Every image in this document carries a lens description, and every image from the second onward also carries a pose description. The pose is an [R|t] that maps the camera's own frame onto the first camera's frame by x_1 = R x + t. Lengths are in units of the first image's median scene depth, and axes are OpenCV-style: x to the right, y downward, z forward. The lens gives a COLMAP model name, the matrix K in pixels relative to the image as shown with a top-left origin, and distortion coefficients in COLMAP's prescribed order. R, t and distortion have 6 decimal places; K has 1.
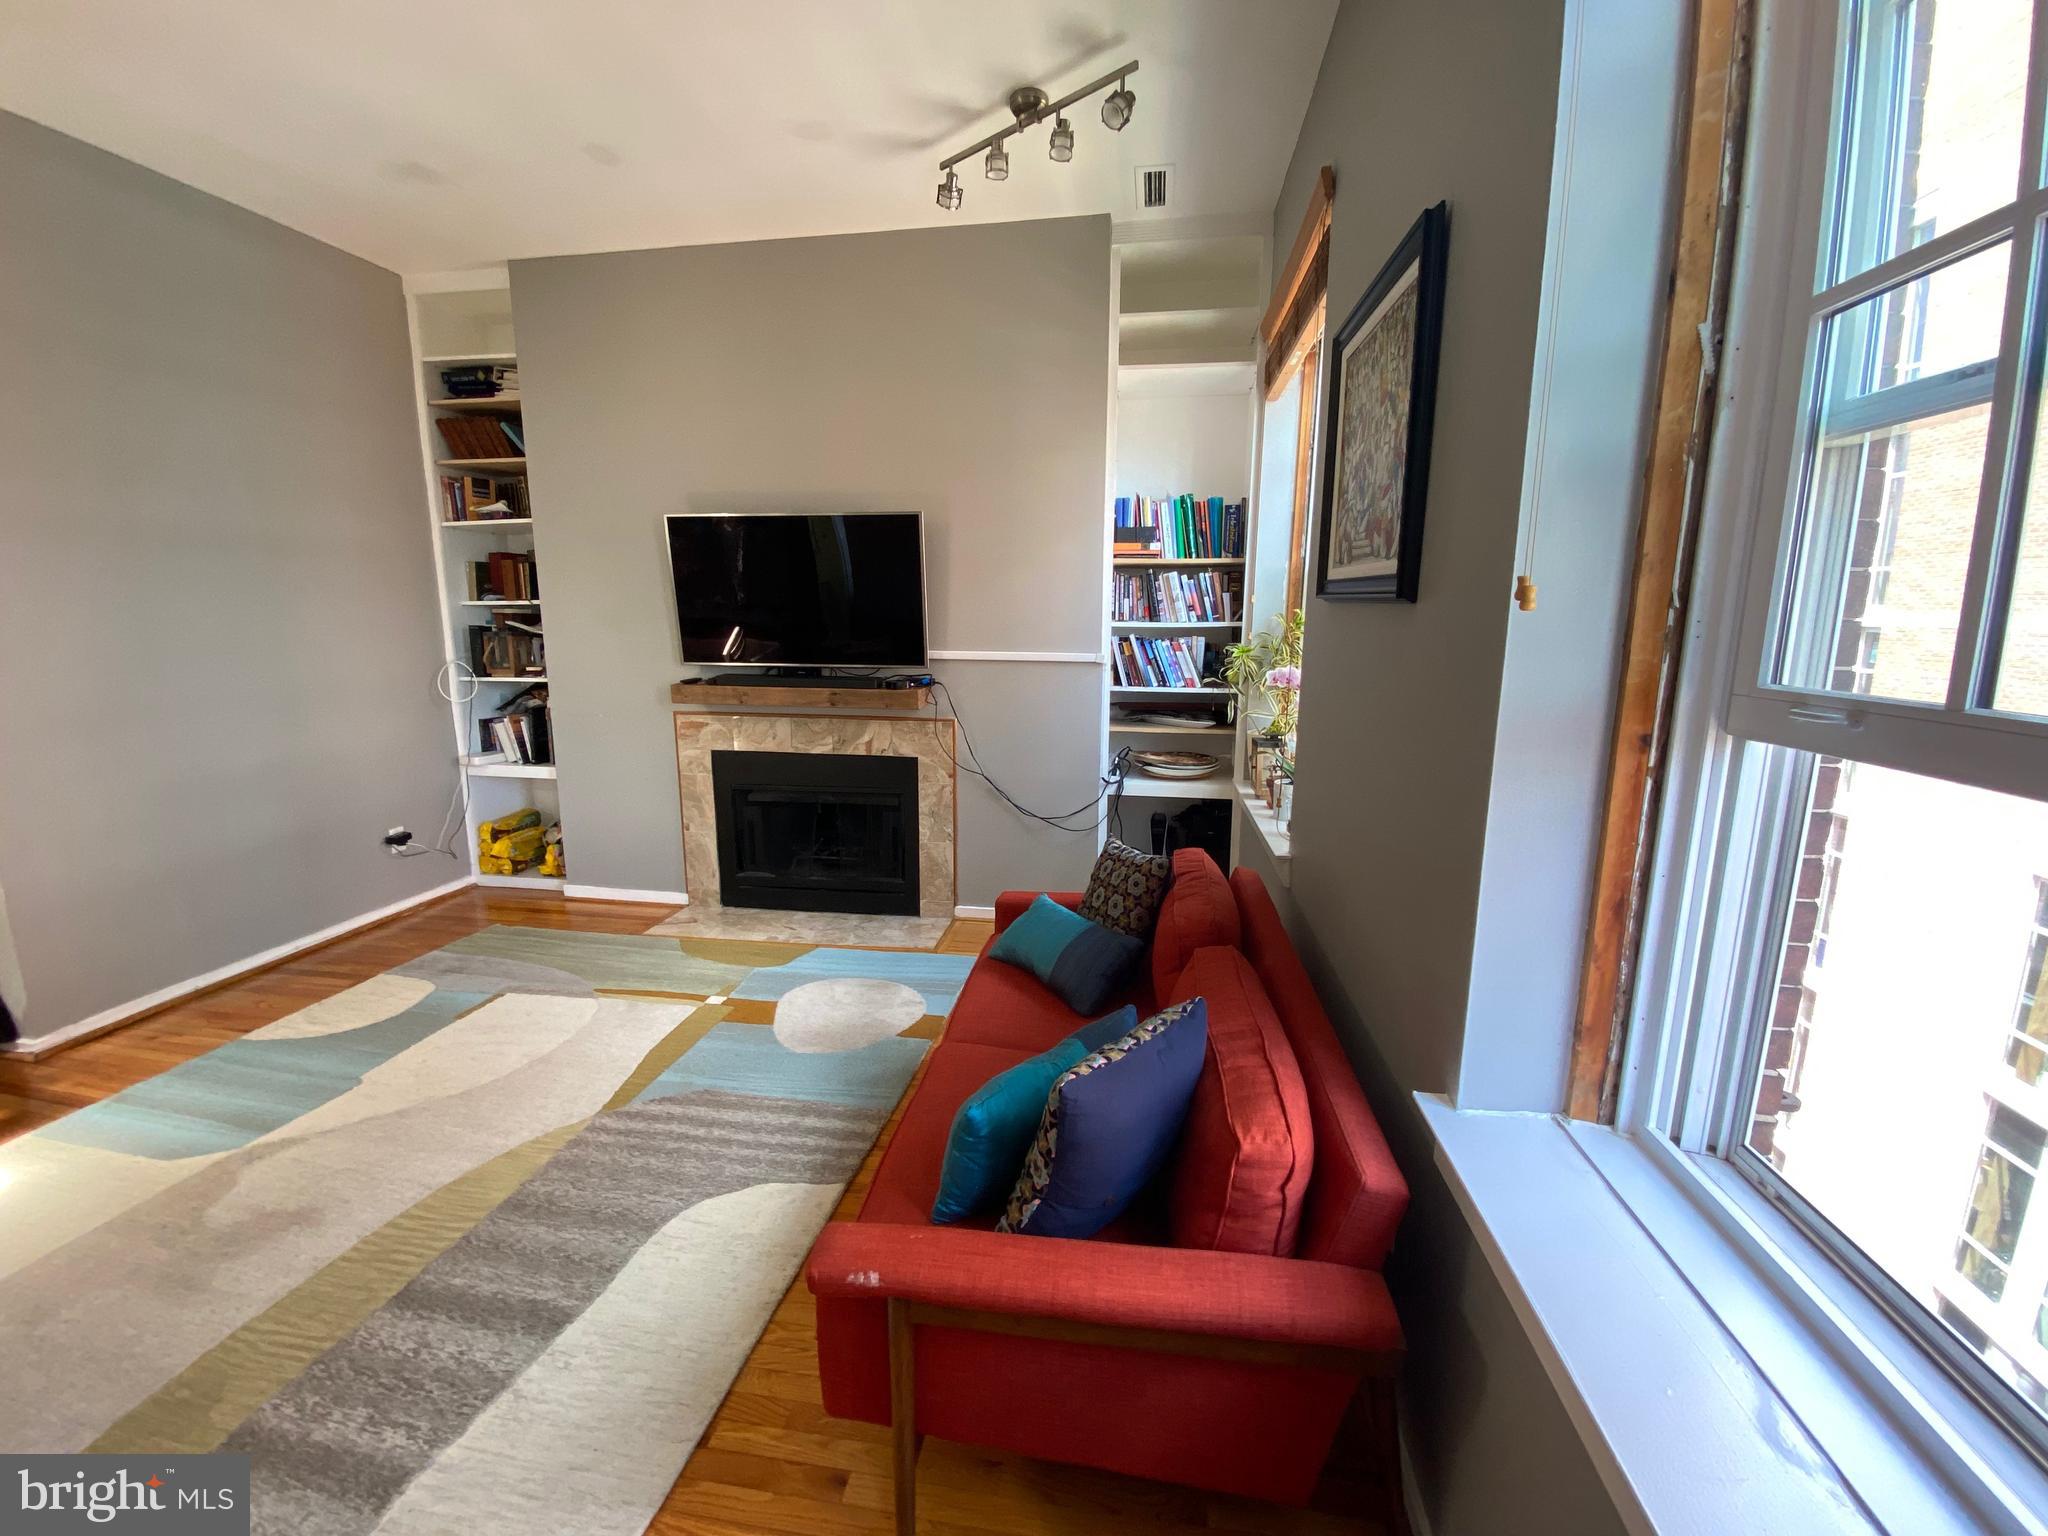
lens RADIAL K [[802.7, 0, 1024.0], [0, 802.7, 768.0], [0, 0, 1]] dist [-0.000276, -0.015368]
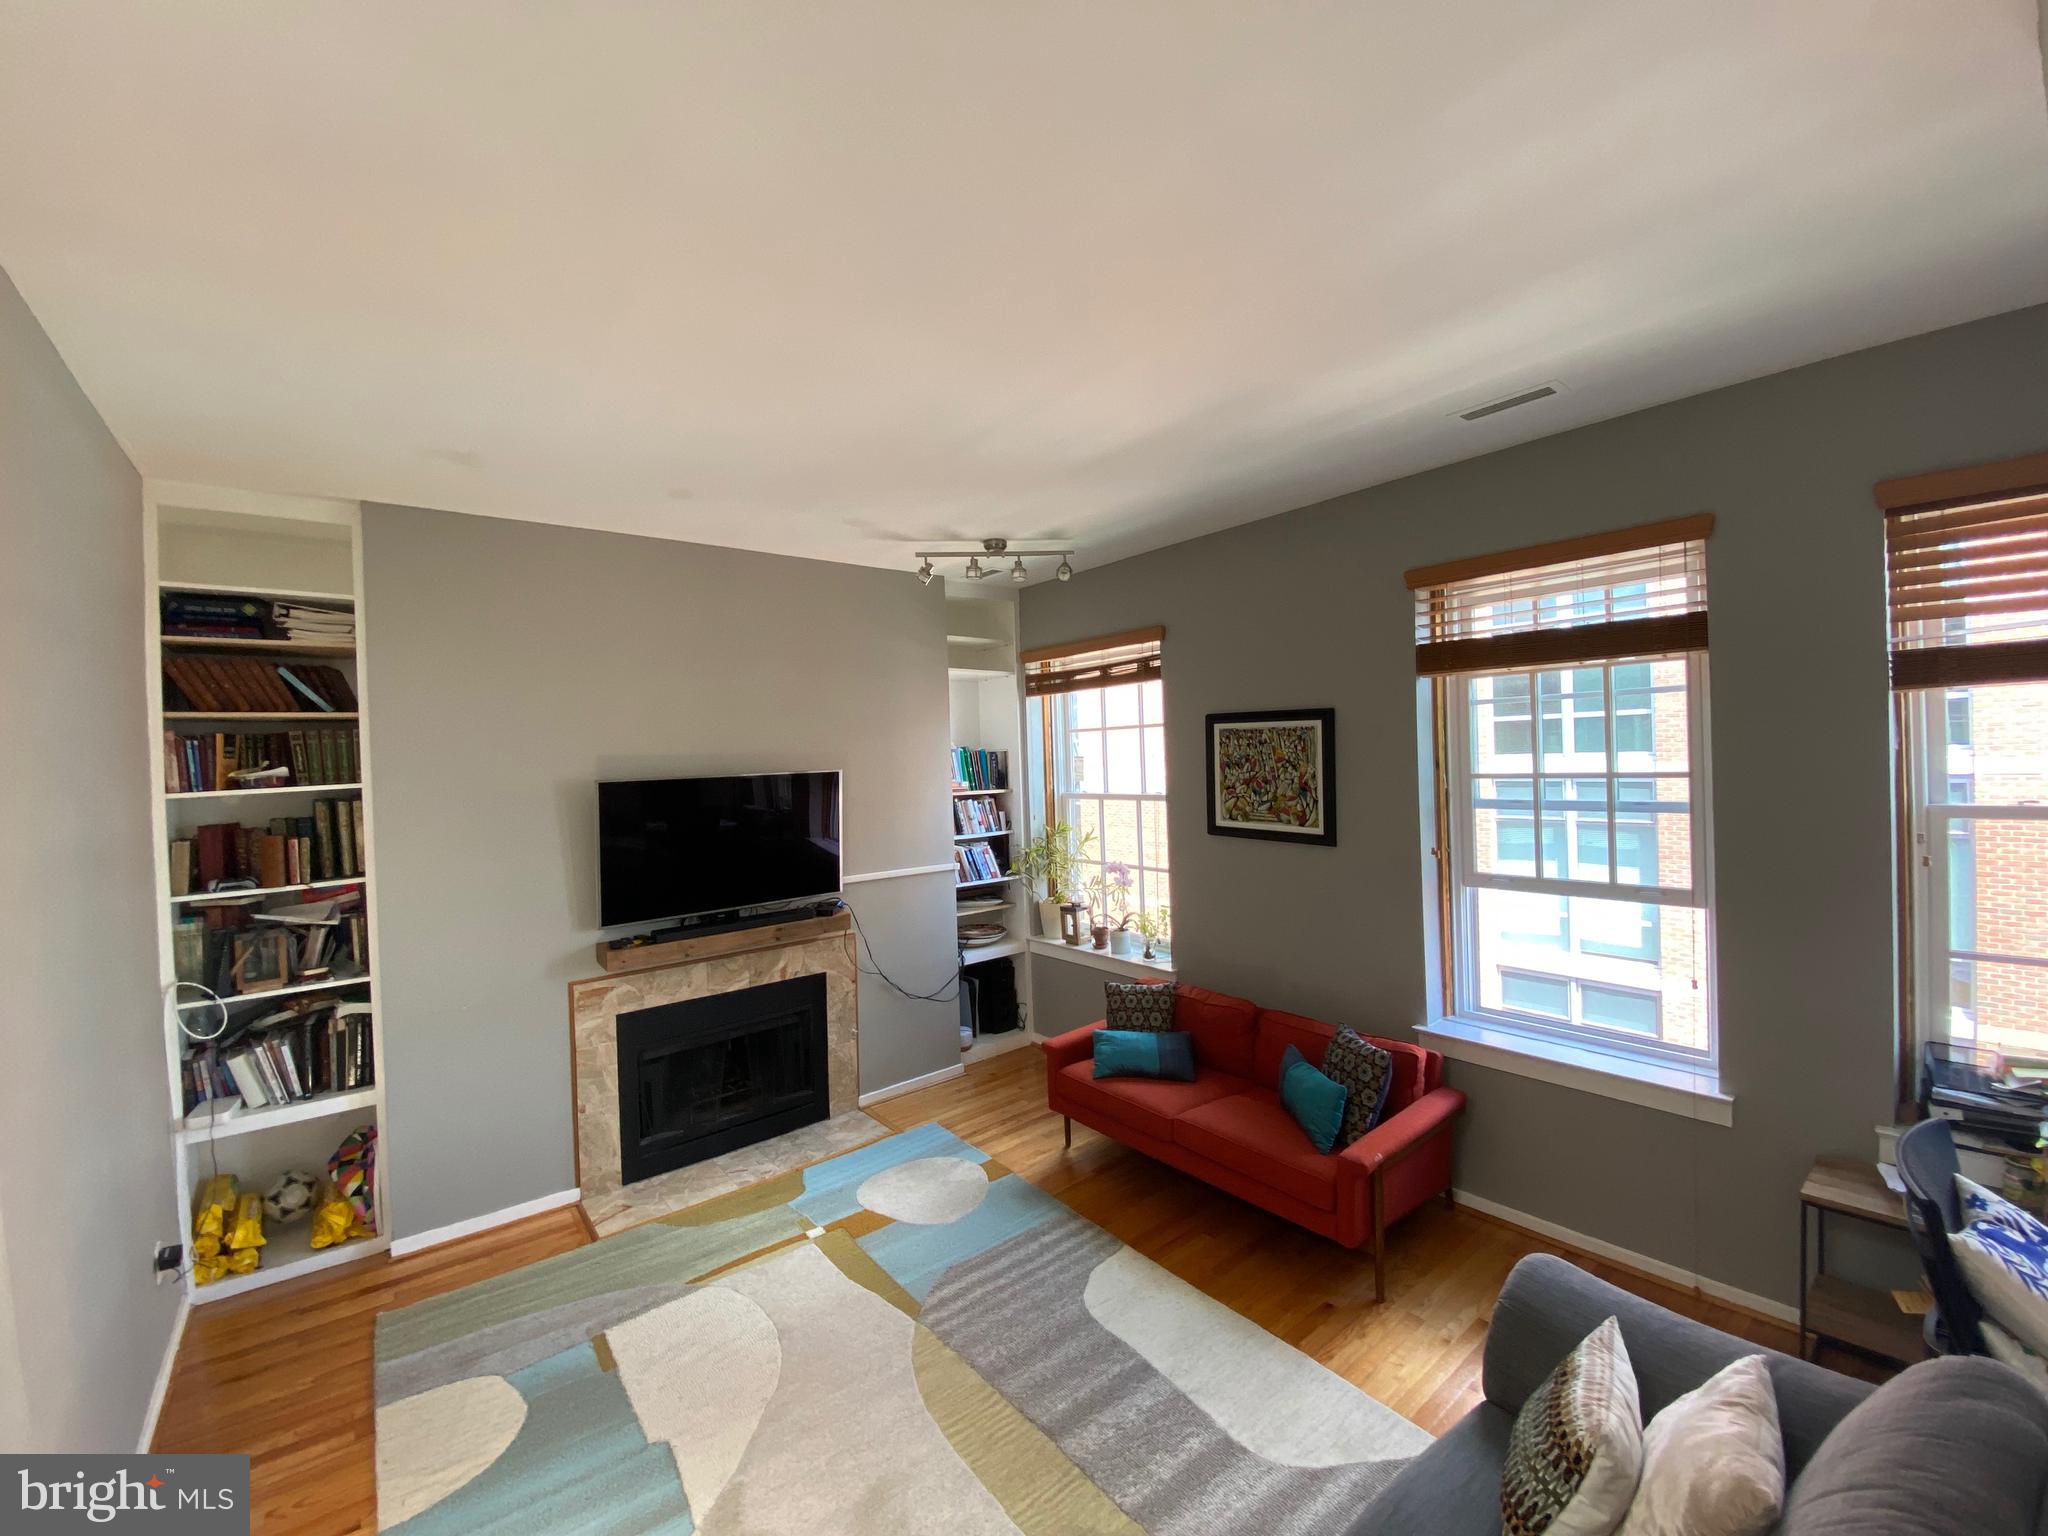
lens RADIAL K [[802.7, 0, 1024.0], [0, 802.7, 768.0], [0, 0, 1]] dist [-0.000276, -0.015368]
pose [[0.693644, -0.041847, 0.719101, -0.754710], [0.177817, 0.977362, -0.114646, -0.117743], [-0.698025, 0.207392, 0.685383, -0.045950]]
